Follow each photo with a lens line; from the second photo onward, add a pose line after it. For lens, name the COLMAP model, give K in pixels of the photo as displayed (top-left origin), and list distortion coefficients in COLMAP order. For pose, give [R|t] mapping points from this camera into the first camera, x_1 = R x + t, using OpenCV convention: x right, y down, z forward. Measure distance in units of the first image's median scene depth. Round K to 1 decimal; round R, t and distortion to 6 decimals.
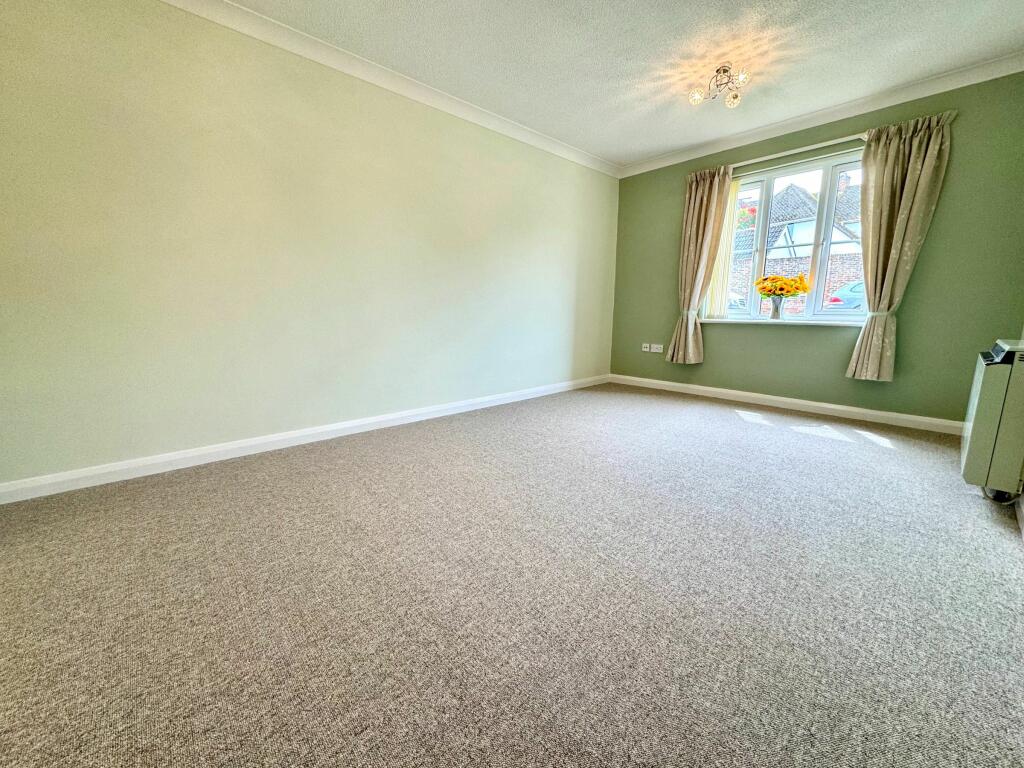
lens RADIAL K [[407.7, 0, 512.8], [0, 407.7, 384.7], [0, 0, 1]] dist [-0.001810, 0.000182]
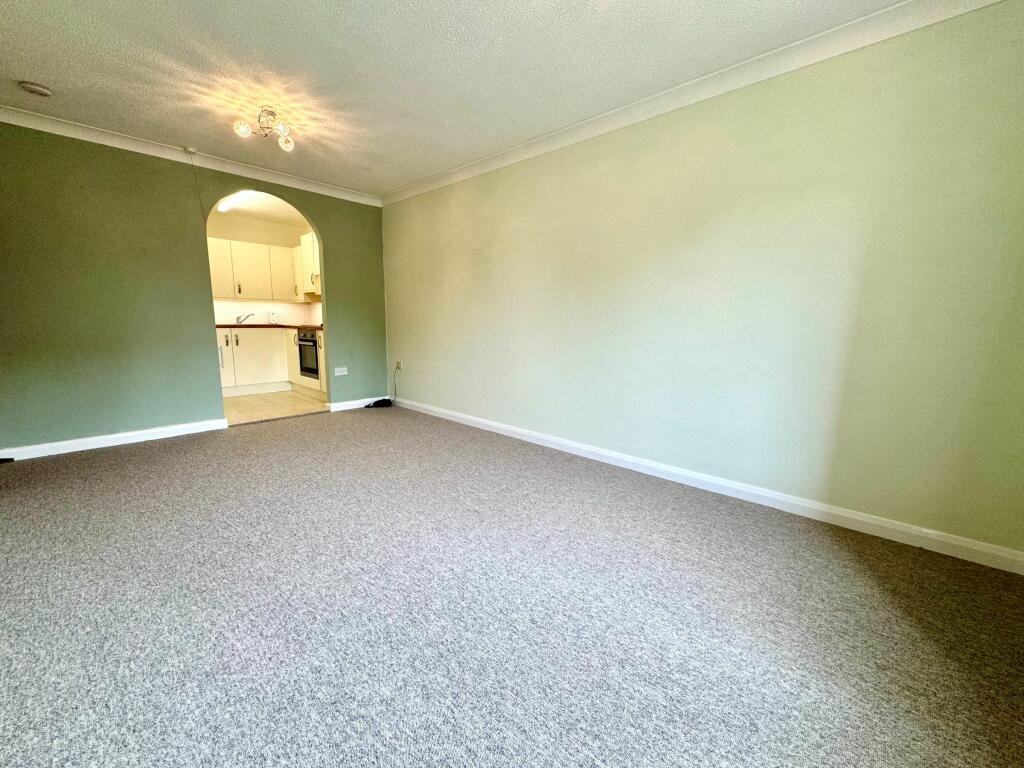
lens RADIAL K [[407.7, 0, 510.6], [0, 407.7, 383.6], [0, 0, 1]] dist [-0.001810, 0.000182]
pose [[0.071027, 0.145867, -0.986751, 1.013827], [-0.187359, 0.973593, 0.130435, -0.245681], [0.979720, 0.175613, 0.096481, 1.000958]]
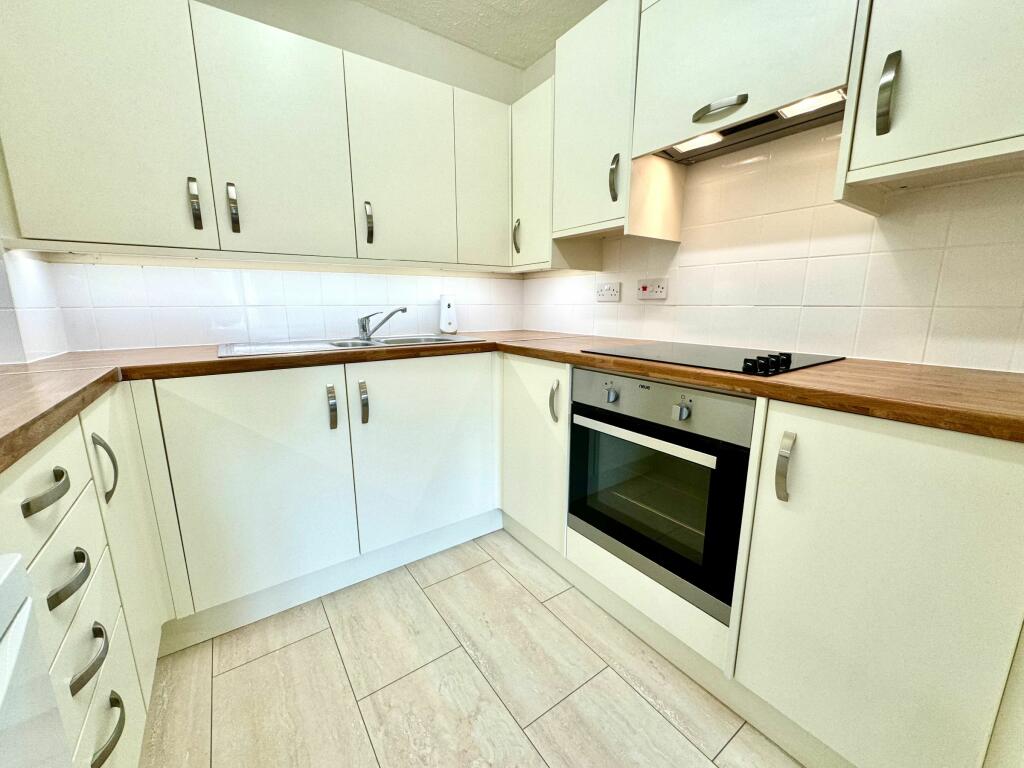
lens RADIAL K [[407.7, 0, 511.5], [0, 407.7, 382.7], [0, 0, 1]] dist [-0.001810, 0.000182]
pose [[-0.121467, 0.181489, -0.975862, -0.598428], [-0.175289, 0.963768, 0.201058, -0.117860], [0.976995, 0.195479, -0.085253, 0.061794]]
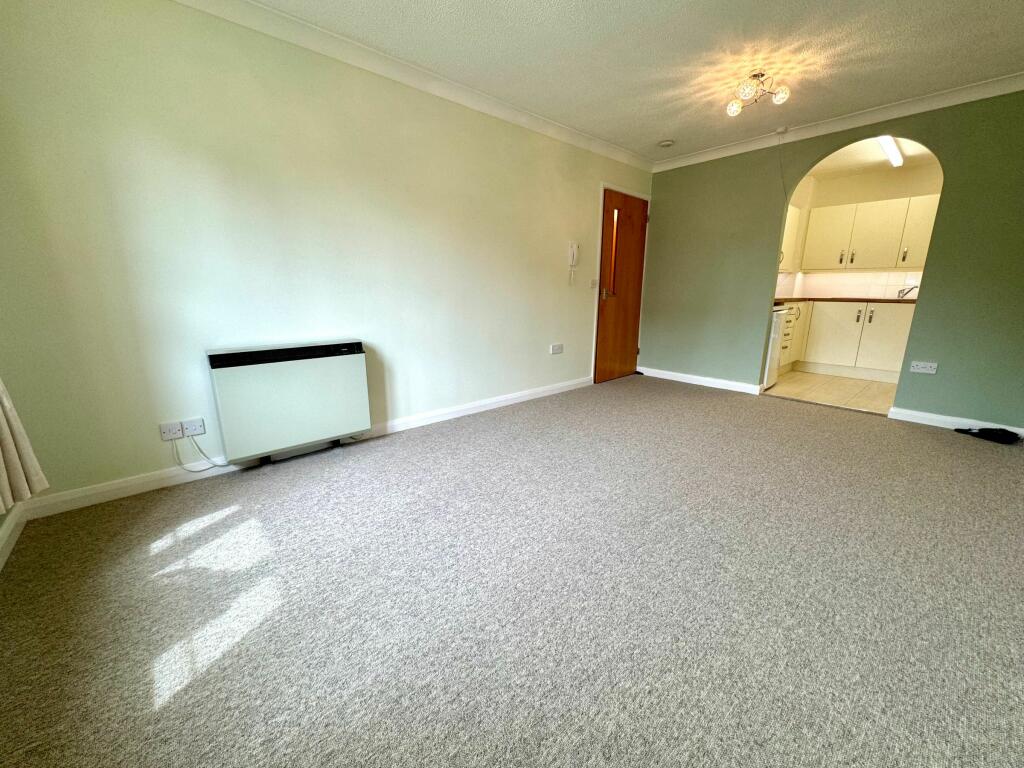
lens RADIAL K [[407.7, 0, 512.4], [0, 407.7, 384.5], [0, 0, 1]] dist [-0.001810, 0.000182]
pose [[-0.999582, -0.017773, 0.022805, 0.408606], [-0.007293, 0.918241, 0.395954, -0.360194], [-0.027978, 0.395622, -0.917987, 1.634985]]
